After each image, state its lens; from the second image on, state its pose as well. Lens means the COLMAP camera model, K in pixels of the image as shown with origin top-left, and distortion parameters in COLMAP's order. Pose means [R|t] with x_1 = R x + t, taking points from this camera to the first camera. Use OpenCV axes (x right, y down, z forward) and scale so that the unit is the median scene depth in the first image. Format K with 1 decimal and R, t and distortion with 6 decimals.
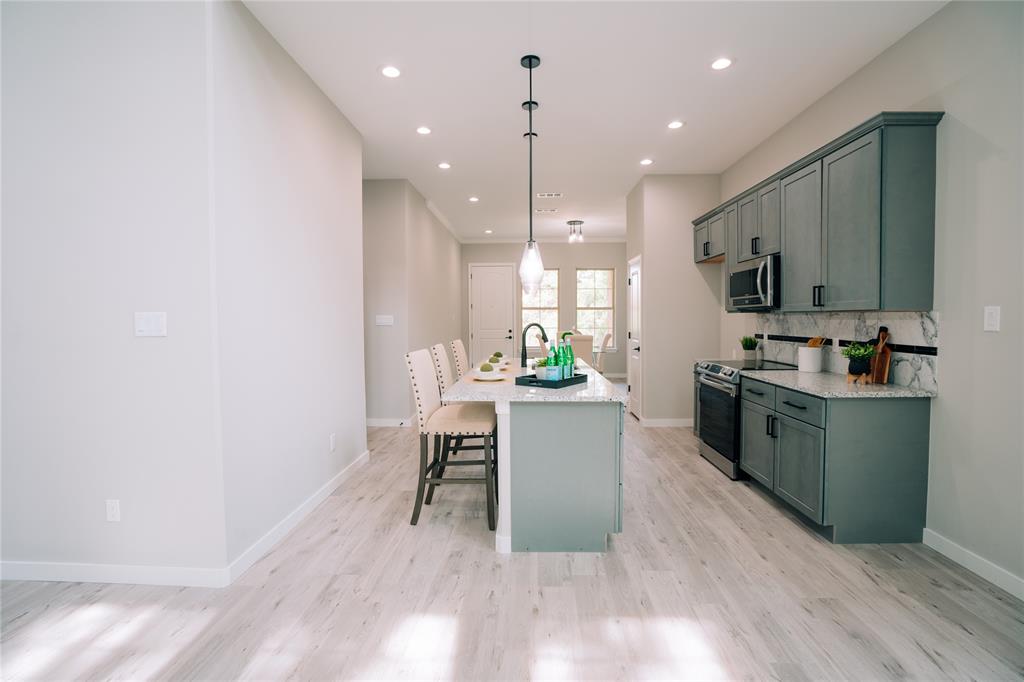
lens RADIAL K [[478.4, 0, 513.9], [0, 478.4, 335.7], [0, 0, 1]] dist [-0.060836, 0.021878]
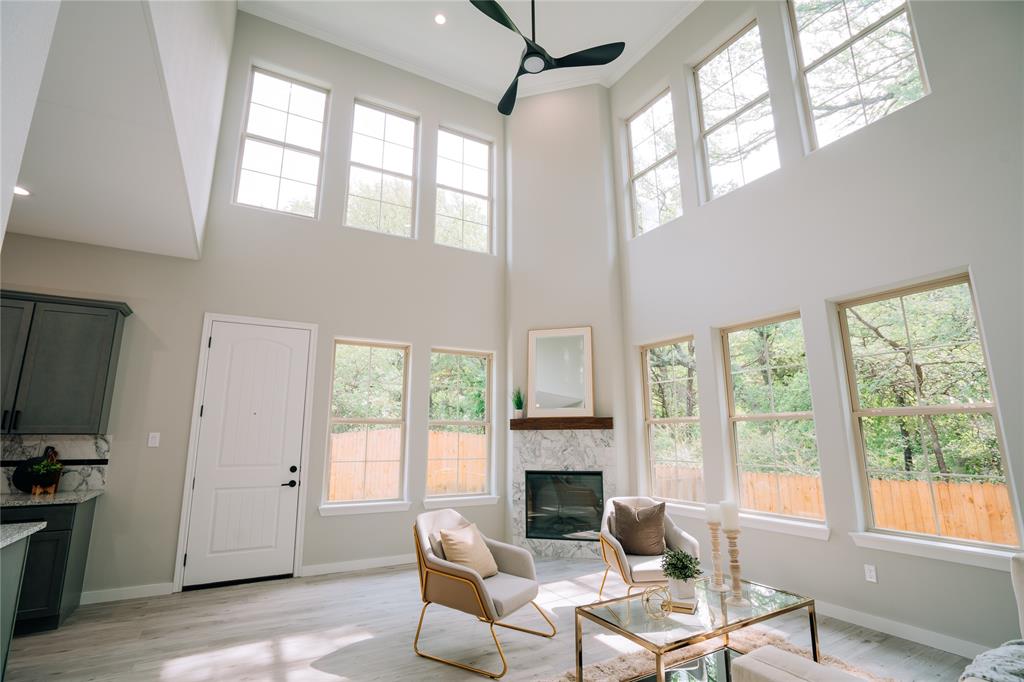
lens RADIAL K [[478.4, 0, 513.9], [0, 478.4, 335.7], [0, 0, 1]] dist [-0.060836, 0.021878]
pose [[-0.535393, 0.183304, 0.824472, -1.116173], [0.041662, 0.980708, -0.190985, -0.026992], [-0.843575, -0.067903, -0.532702, 0.703875]]
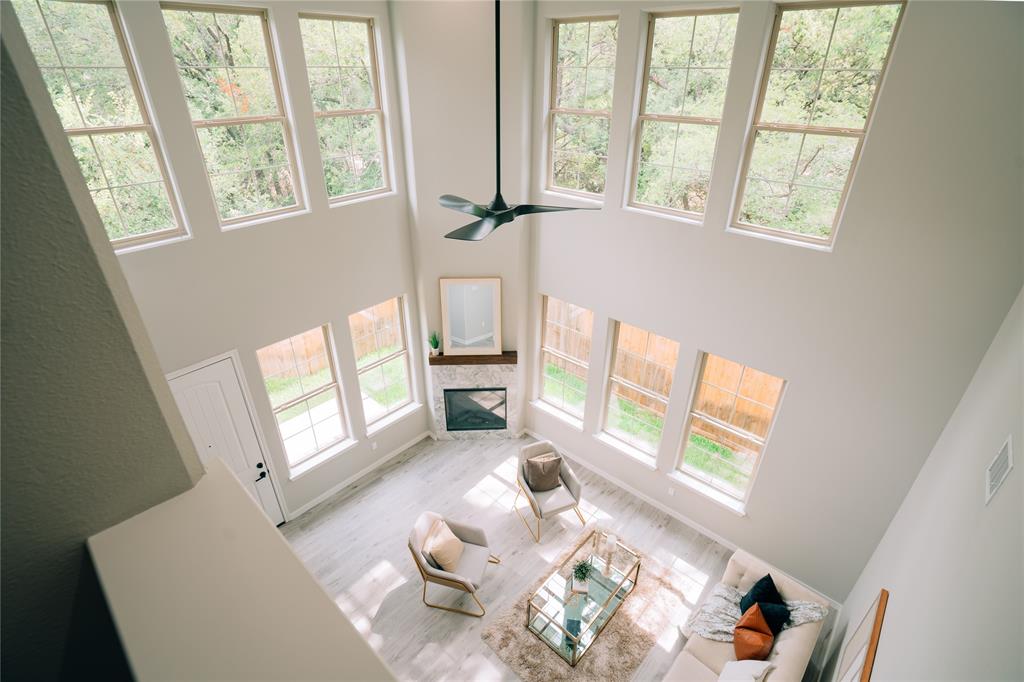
lens RADIAL K [[478.4, 0, 513.9], [0, 478.4, 335.7], [0, 0, 1]] dist [-0.060836, 0.021878]
pose [[-0.772494, -0.297811, 0.560858, -0.942675], [0.024830, 0.868369, 0.495297, -1.397661], [-0.634536, 0.396540, -0.663415, 0.855970]]
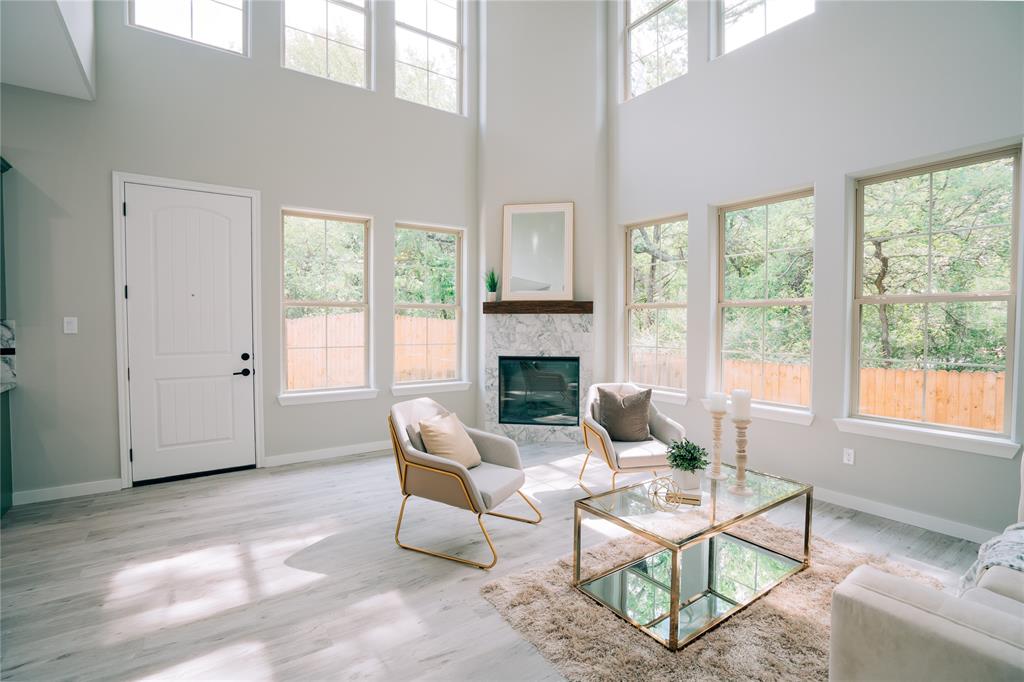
lens RADIAL K [[478.4, 0, 513.9], [0, 478.4, 335.7], [0, 0, 1]] dist [-0.060836, 0.021878]
pose [[-0.609621, -0.014623, 0.792558, -0.928880], [0.035698, 0.998309, 0.045877, -0.017935], [-0.791889, 0.056260, -0.608068, 0.669181]]
